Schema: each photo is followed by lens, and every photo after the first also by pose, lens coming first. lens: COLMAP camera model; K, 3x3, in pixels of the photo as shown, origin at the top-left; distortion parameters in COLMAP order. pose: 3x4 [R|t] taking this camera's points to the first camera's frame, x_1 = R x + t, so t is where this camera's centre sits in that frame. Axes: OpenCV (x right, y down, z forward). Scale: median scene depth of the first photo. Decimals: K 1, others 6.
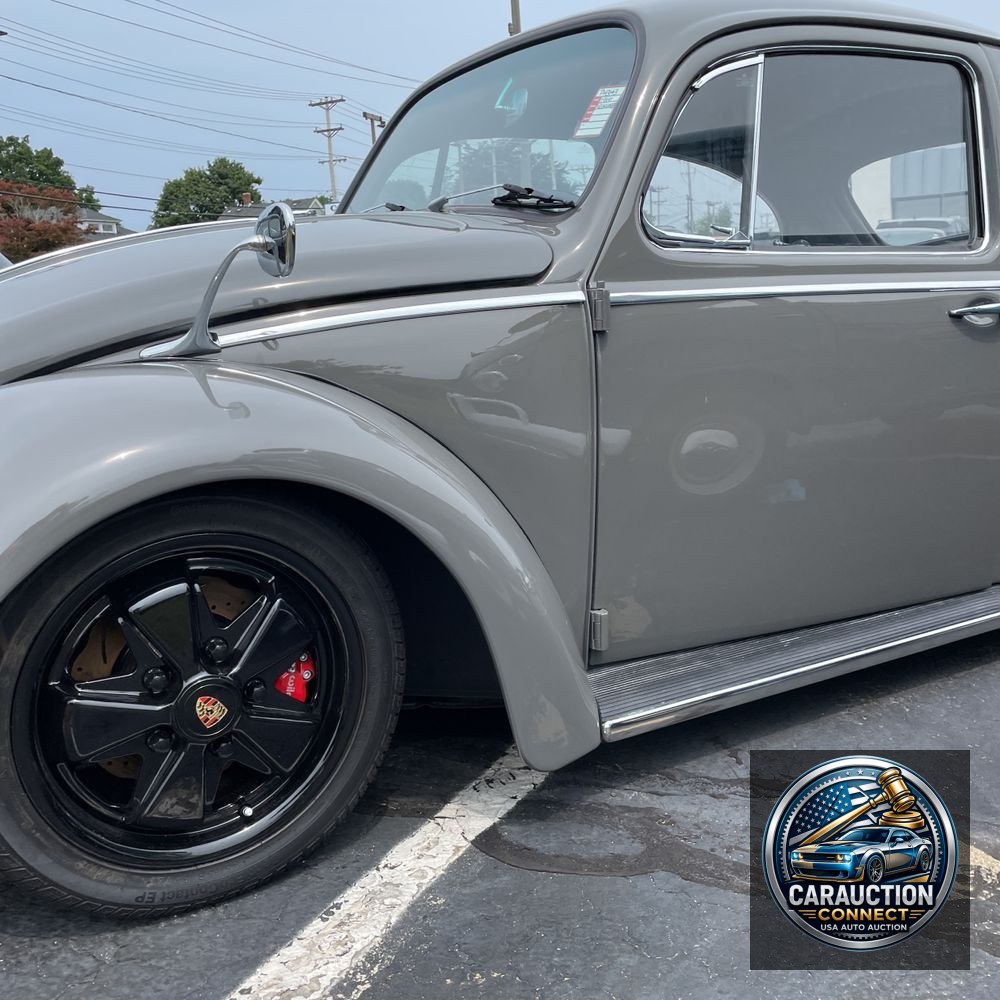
lens RADIAL K [[1015.0, 0, 510.2], [0, 1015.0, 486.8], [0, 0, 1]] dist [0.090902, -0.141599]
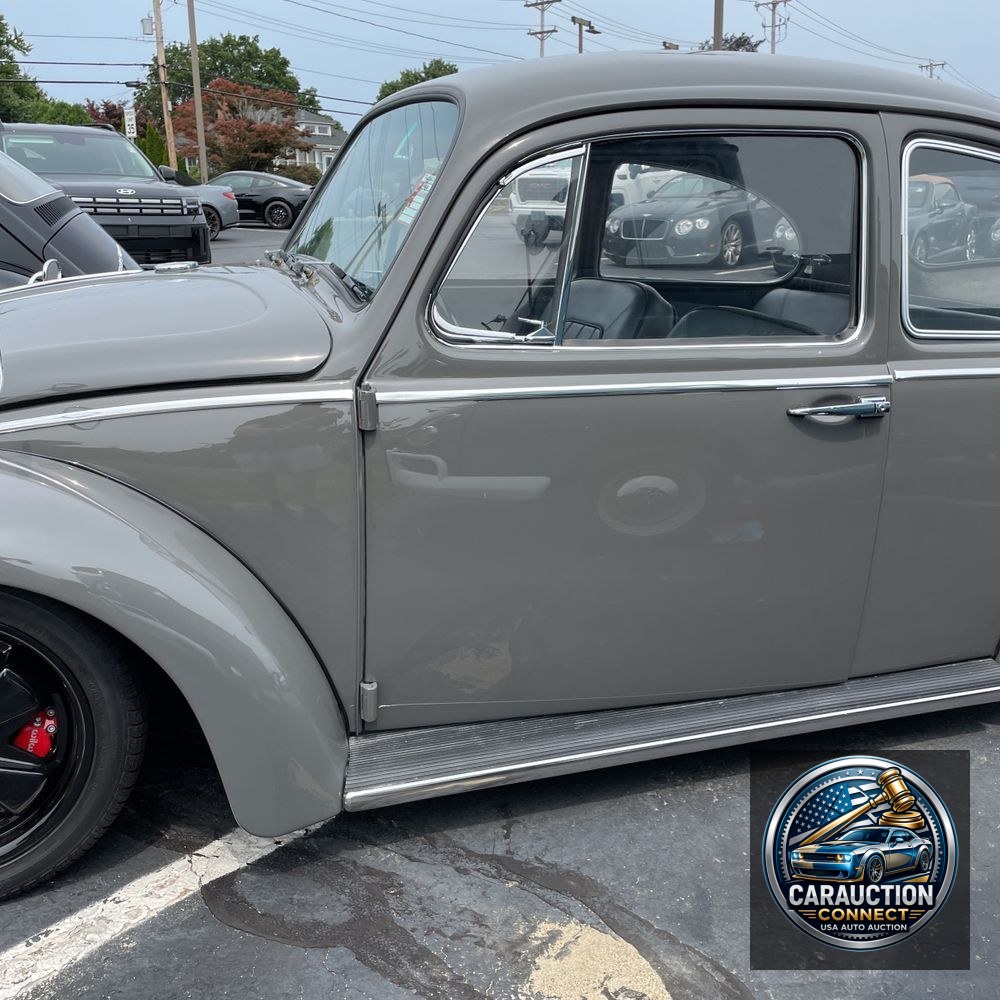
lens RADIAL K [[1013.3, 0, 496.7], [0, 1013.3, 491.5], [0, 0, 1]] dist [0.082602, -0.121782]
pose [[0.976764, 0.095972, -0.191628, 0.397410], [-0.078336, 0.992139, 0.097592, -0.189564], [0.199488, -0.080313, 0.976603, 0.007890]]
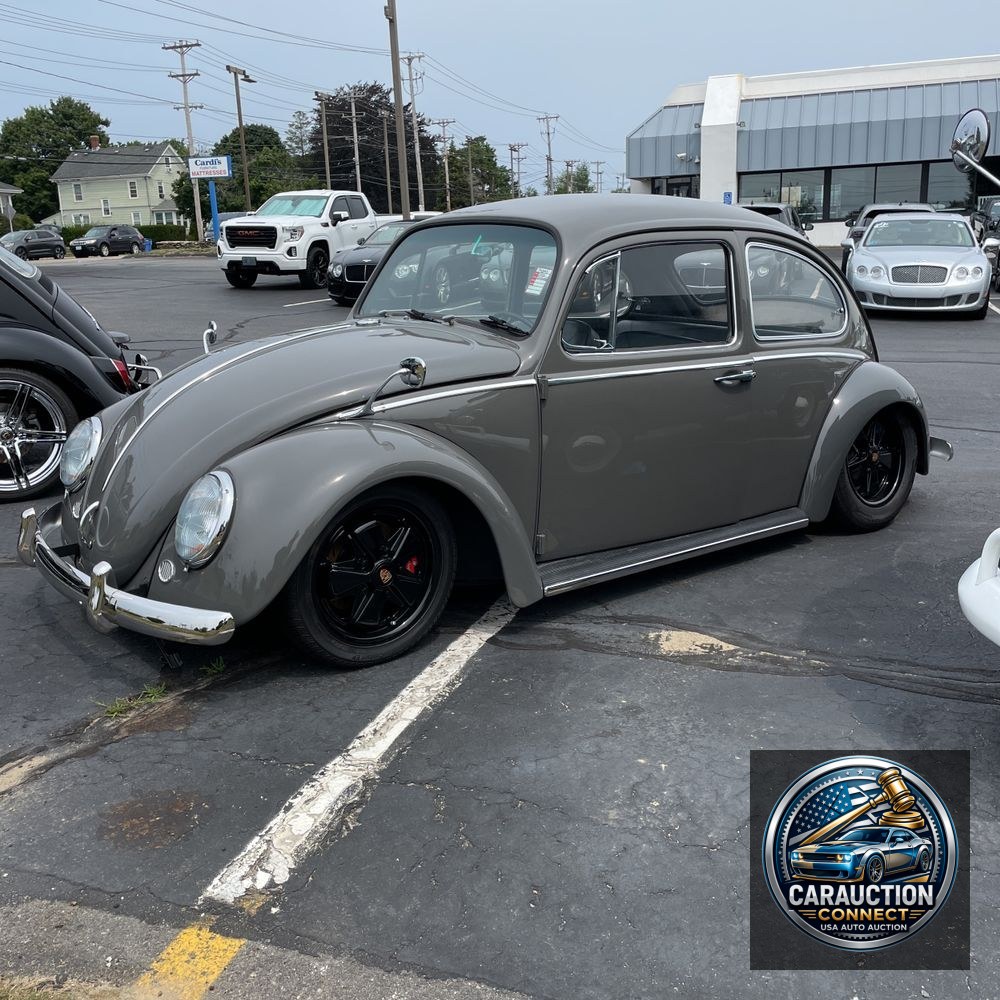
lens RADIAL K [[1015.0, 0, 510.2], [0, 1015.0, 486.8], [0, 0, 1]] dist [0.090902, -0.141599]
pose [[0.990667, -0.007713, 0.136089, -0.242852], [0.001555, 0.998972, 0.045298, -0.063592], [-0.136299, -0.044663, 0.989660, -0.970596]]
